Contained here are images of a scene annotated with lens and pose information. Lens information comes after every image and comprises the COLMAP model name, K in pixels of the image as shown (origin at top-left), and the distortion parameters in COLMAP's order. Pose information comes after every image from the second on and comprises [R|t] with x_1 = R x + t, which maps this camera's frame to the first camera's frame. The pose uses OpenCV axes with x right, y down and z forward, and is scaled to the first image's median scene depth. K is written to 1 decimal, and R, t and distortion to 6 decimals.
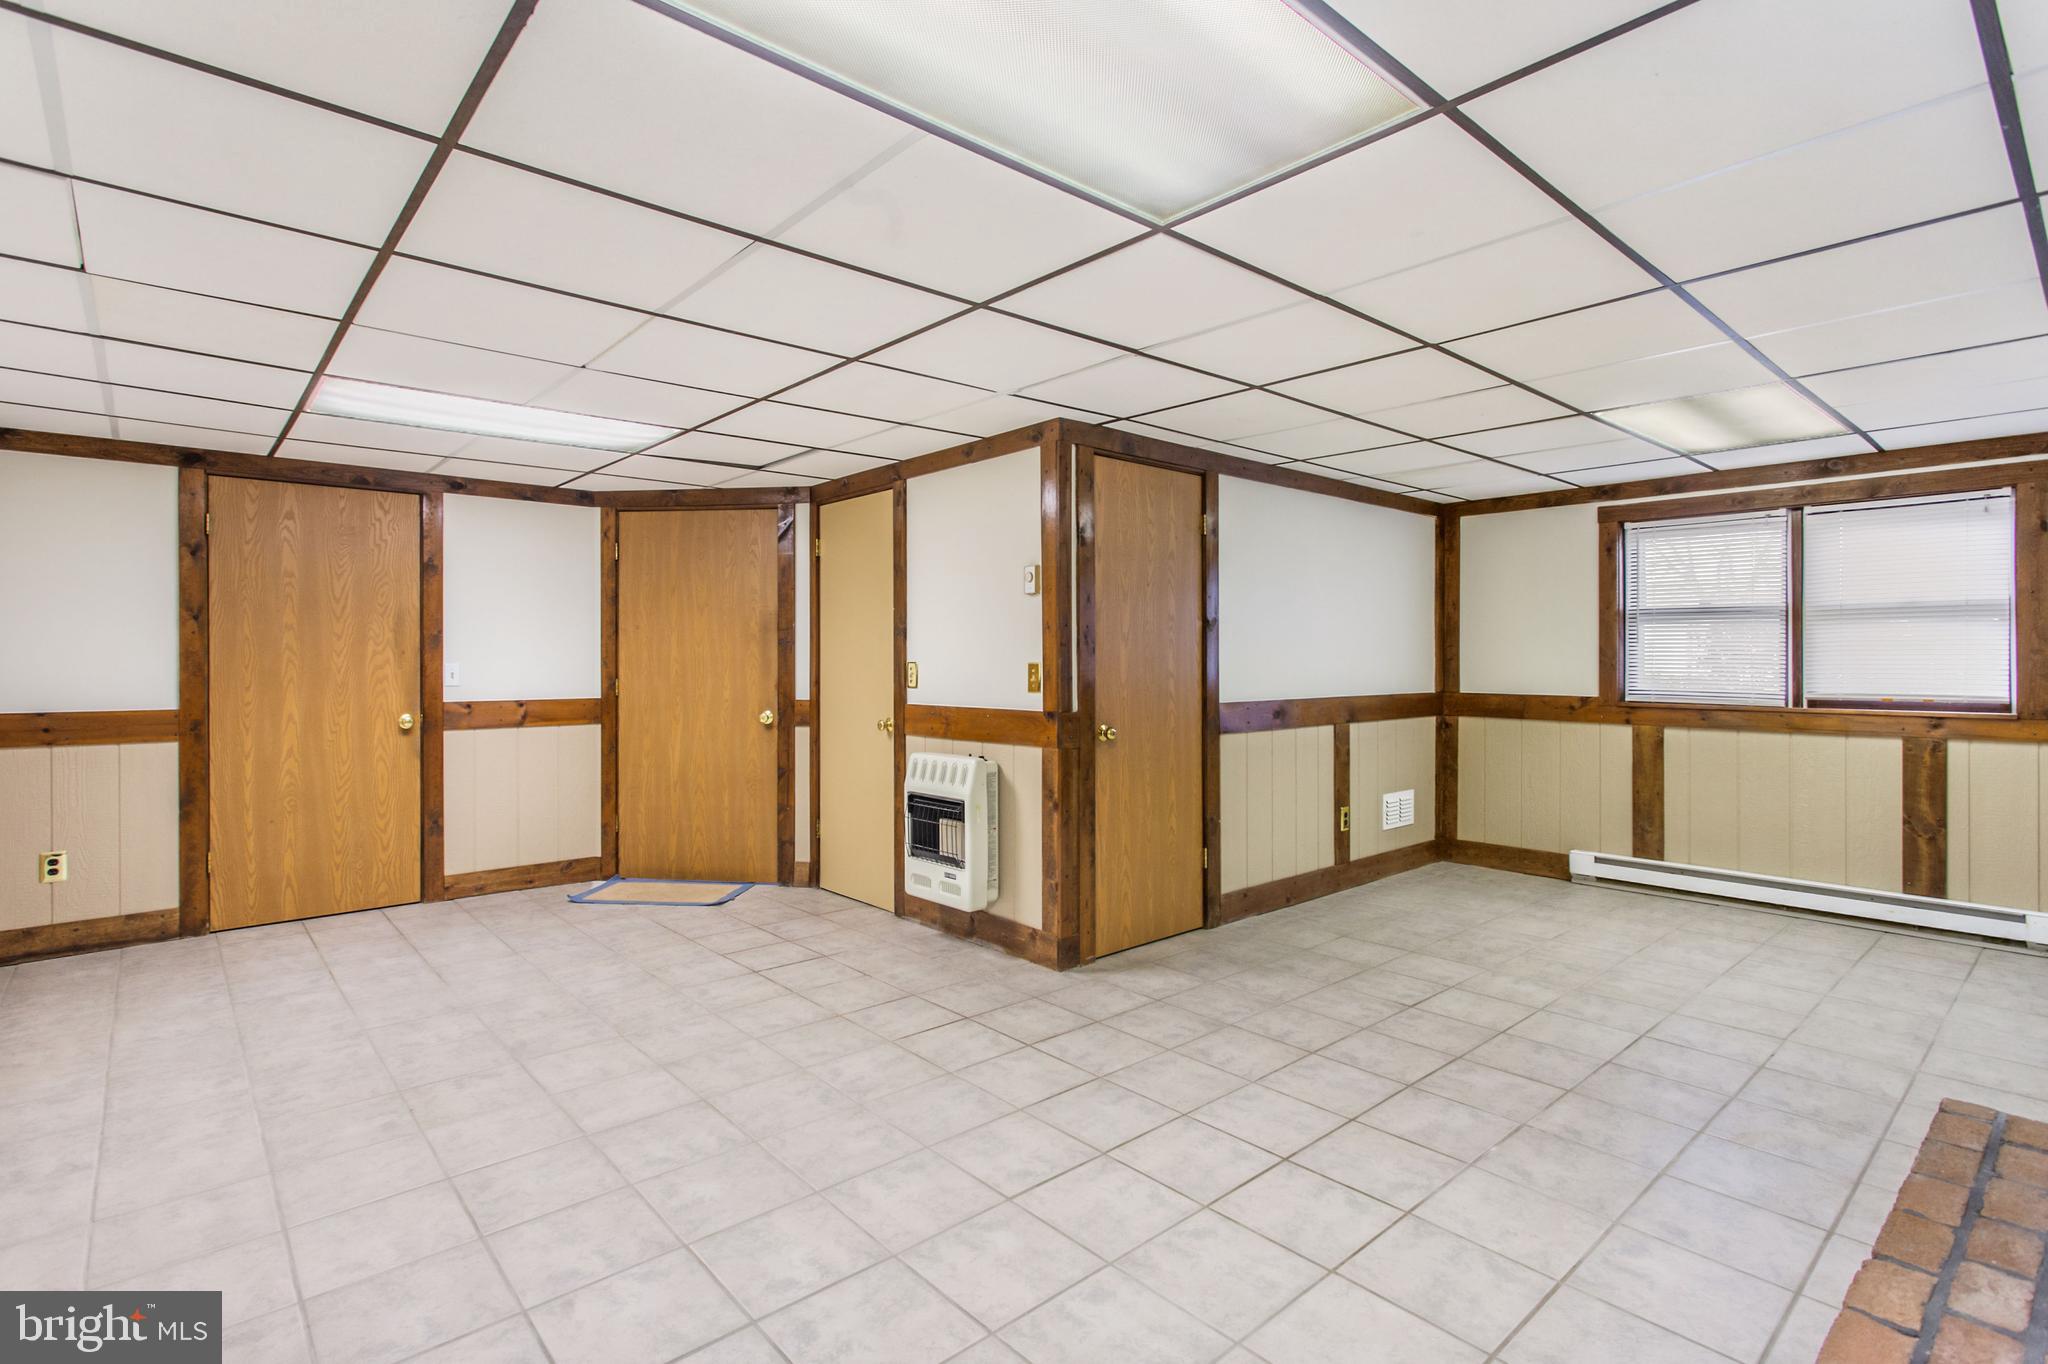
lens RADIAL K [[978.8, 0, 1026.2], [0, 978.8, 667.4], [0, 0, 1]] dist [0.003349, 0.001279]
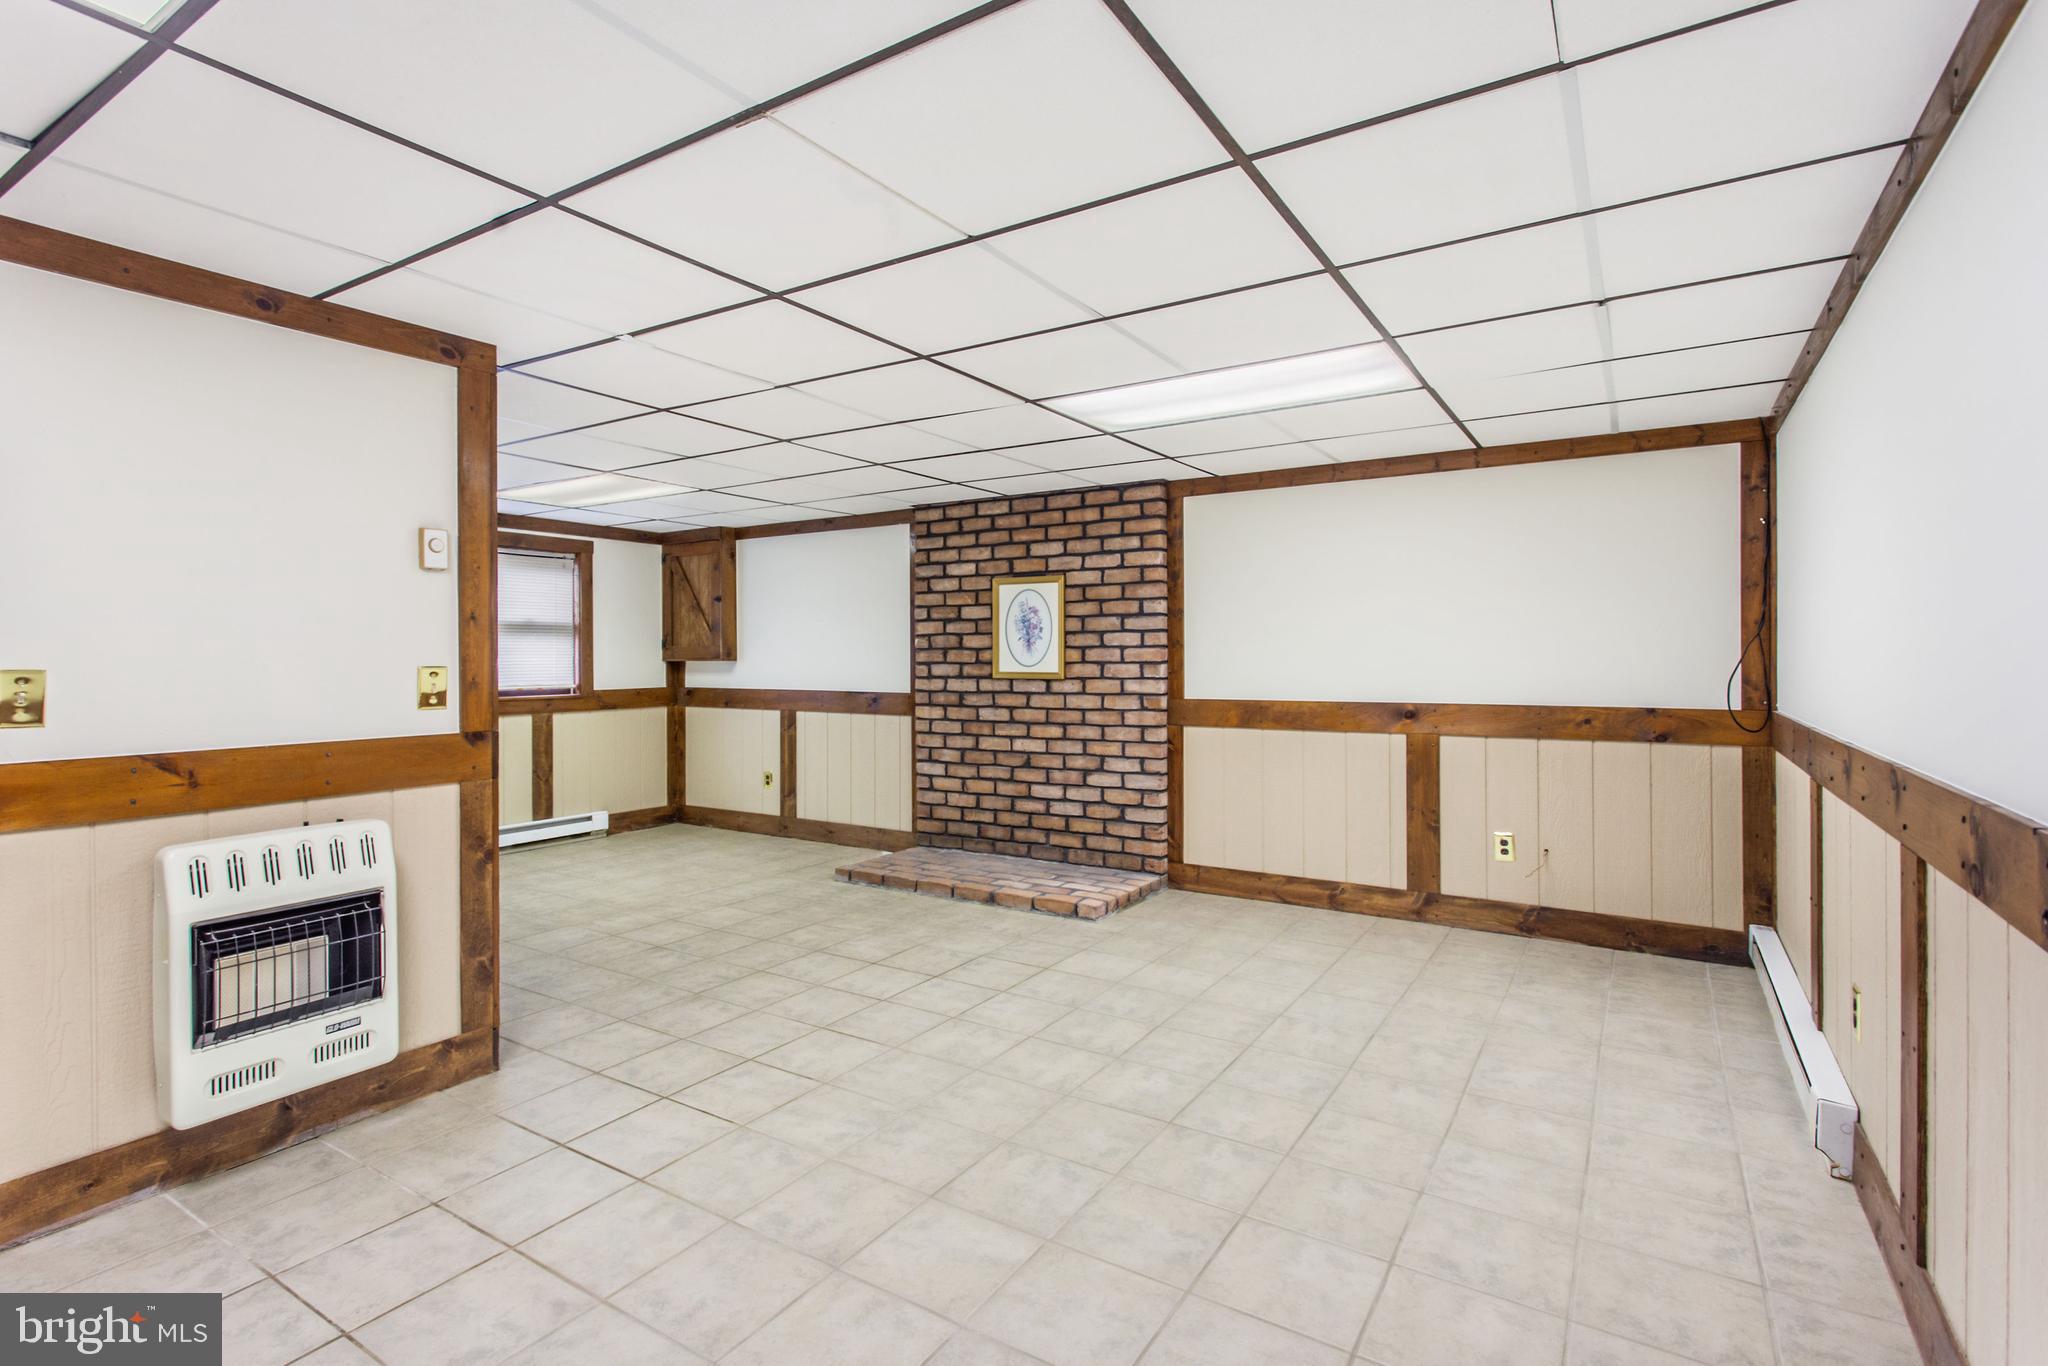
lens RADIAL K [[978.8, 0, 993.8], [0, 978.8, 668.4], [0, 0, 1]] dist [0.003349, 0.001279]
pose [[-0.250933, -0.008001, 0.967971, -0.964204], [0.011926, 0.999864, 0.011356, -0.008076], [-0.967931, 0.014394, -0.250804, 0.977166]]
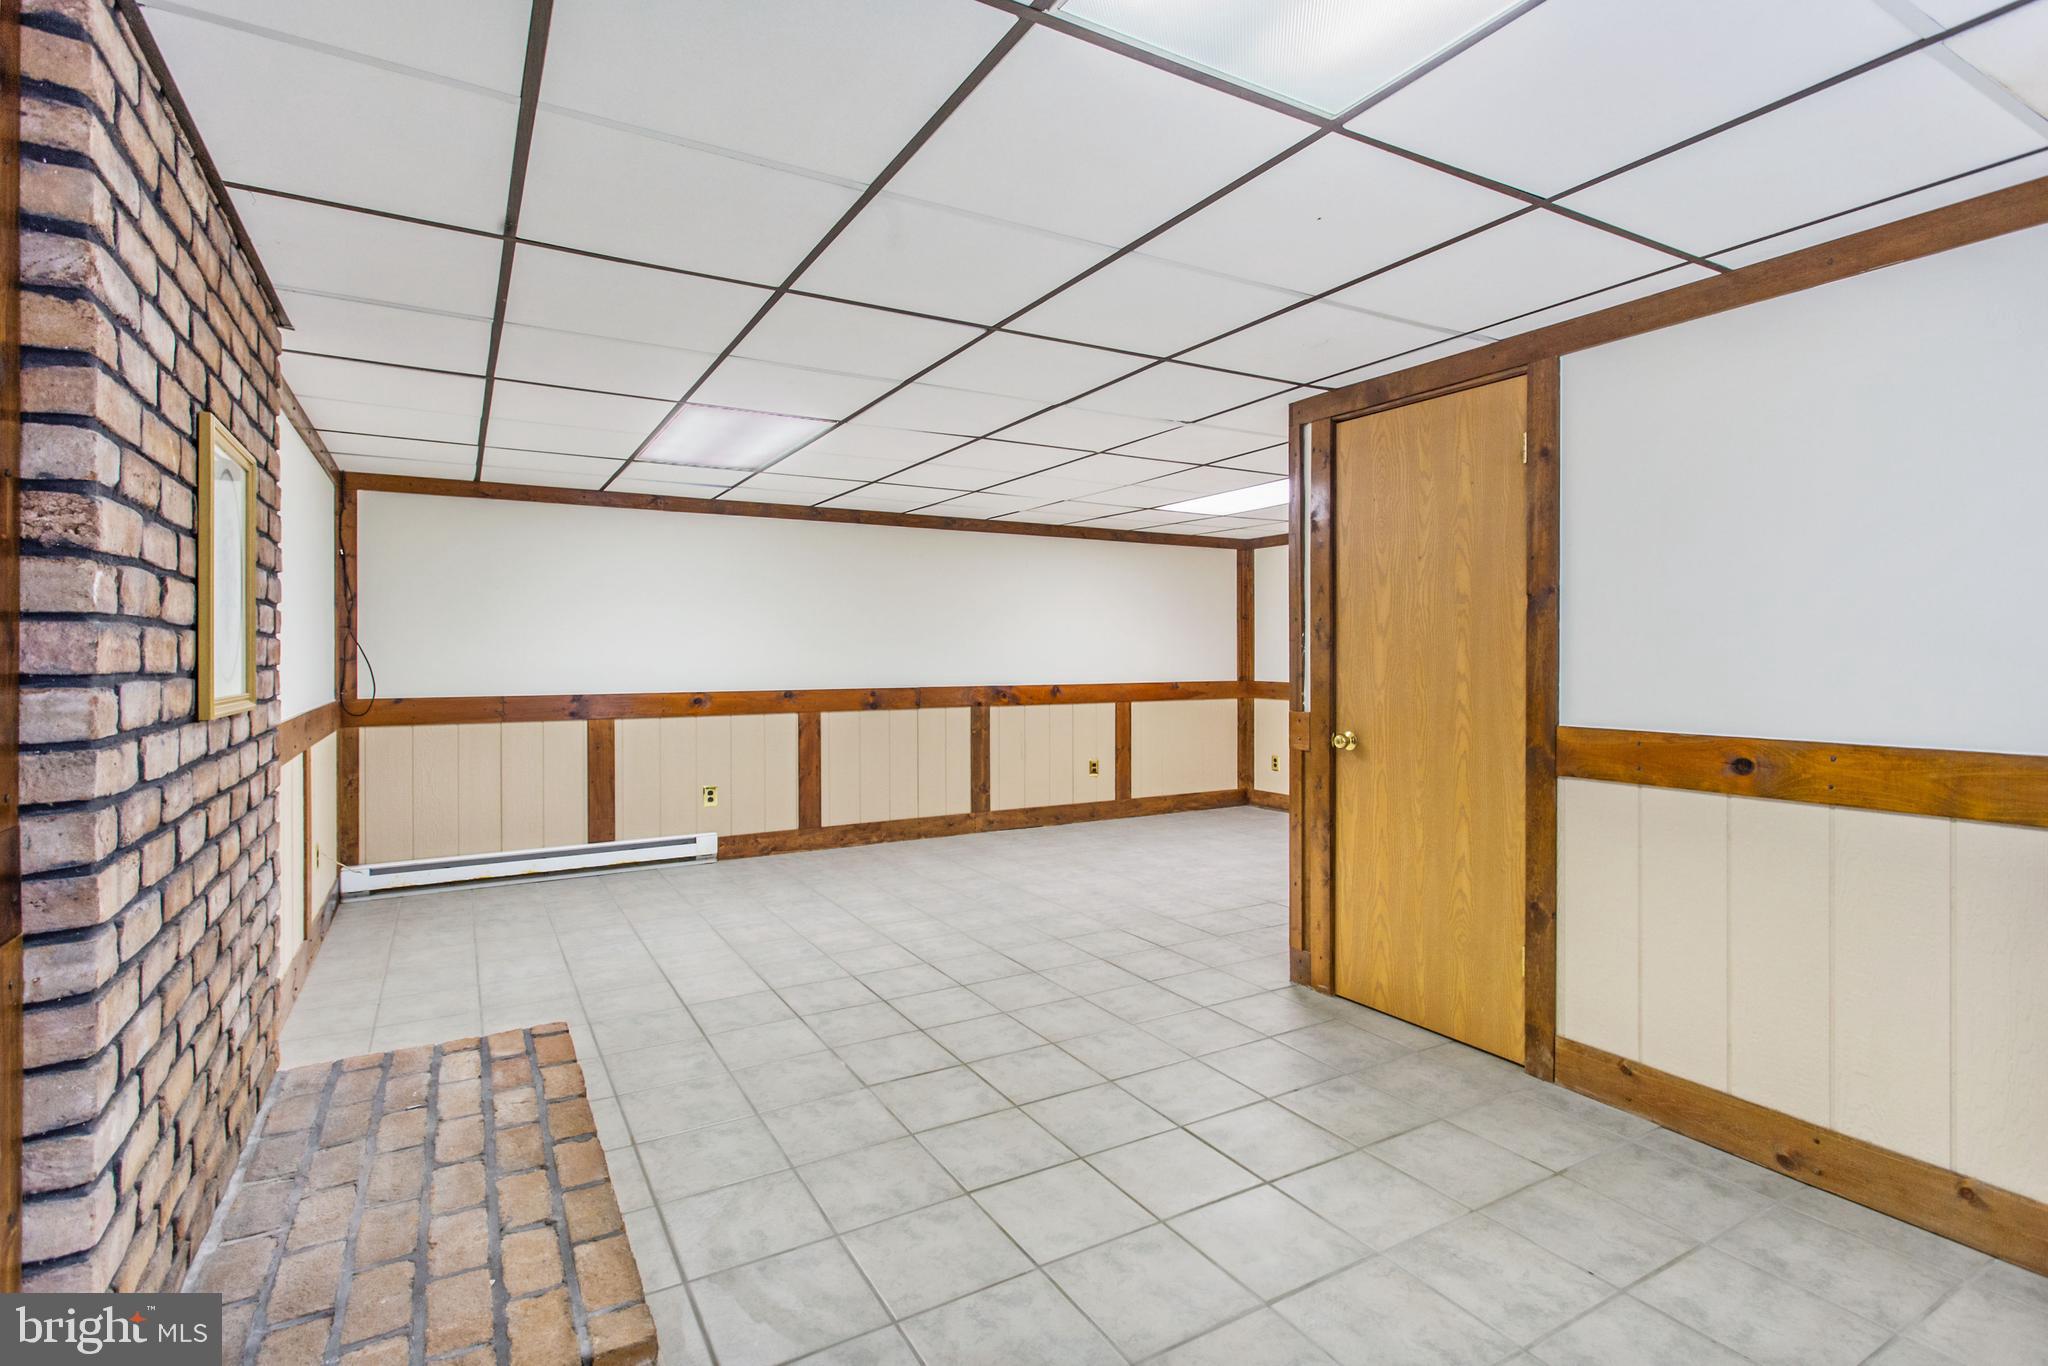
lens RADIAL K [[978.8, 0, 1005.3], [0, 978.8, 663.6], [0, 0, 1]] dist [0.003349, 0.001279]
pose [[-0.209031, 0.009387, -0.977864, 1.240481], [-0.003784, 0.999939, 0.010408, -0.011585], [0.977902, 0.005876, -0.208983, 1.112269]]
